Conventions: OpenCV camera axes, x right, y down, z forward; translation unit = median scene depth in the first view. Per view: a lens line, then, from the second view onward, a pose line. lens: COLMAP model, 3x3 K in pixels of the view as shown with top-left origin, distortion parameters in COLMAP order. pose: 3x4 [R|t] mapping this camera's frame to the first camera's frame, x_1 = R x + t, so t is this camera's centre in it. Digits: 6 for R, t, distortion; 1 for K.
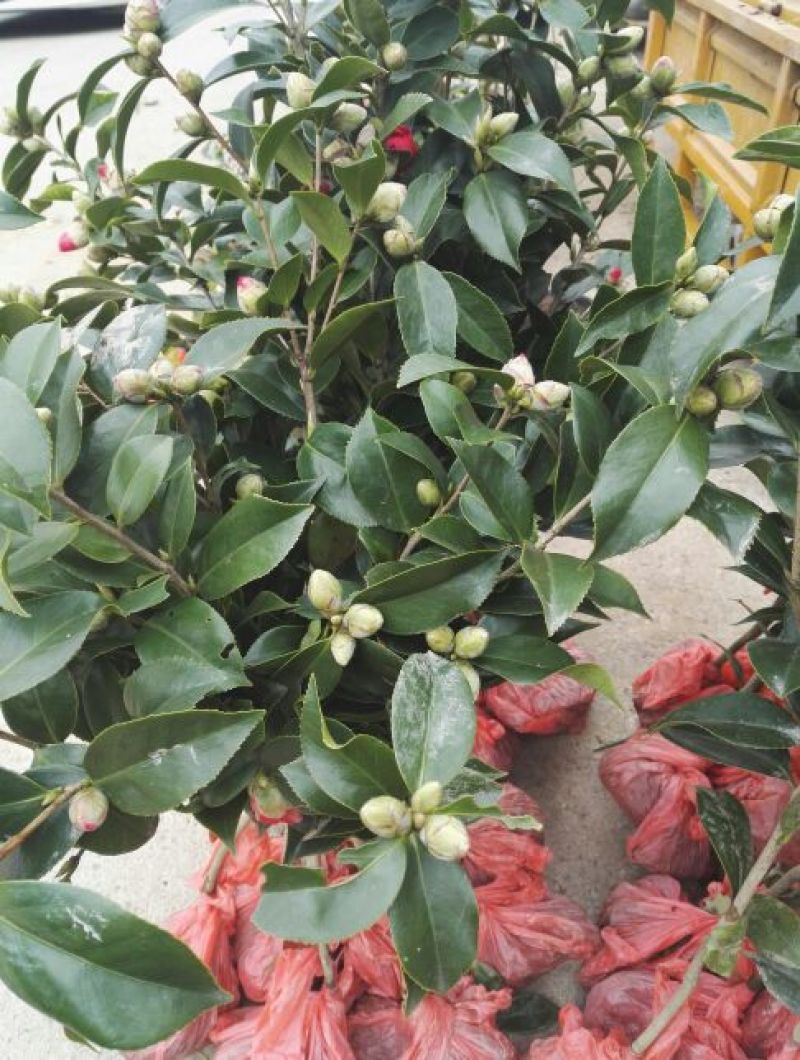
lens RADIAL K [[800.6, 0, 399.6], [0, 800.6, 529.0], [0, 0, 1]] dist [0.000246, -0.006362]
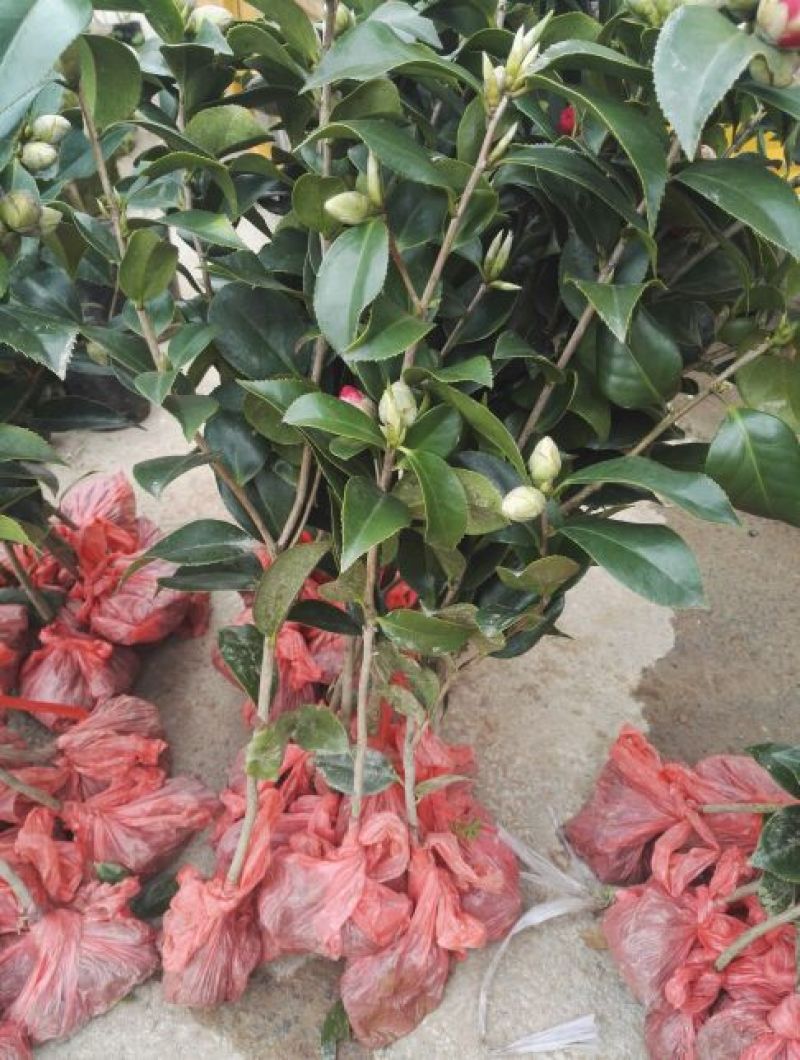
lens RADIAL K [[800.6, 0, 399.7], [0, 800.6, 531.0], [0, 0, 1]] dist [0.000246, -0.006362]
pose [[0.921036, -0.229831, 0.314437, 0.225515], [0.211755, 0.973078, 0.090987, 0.118721], [-0.326883, -0.017219, 0.944908, -0.075617]]
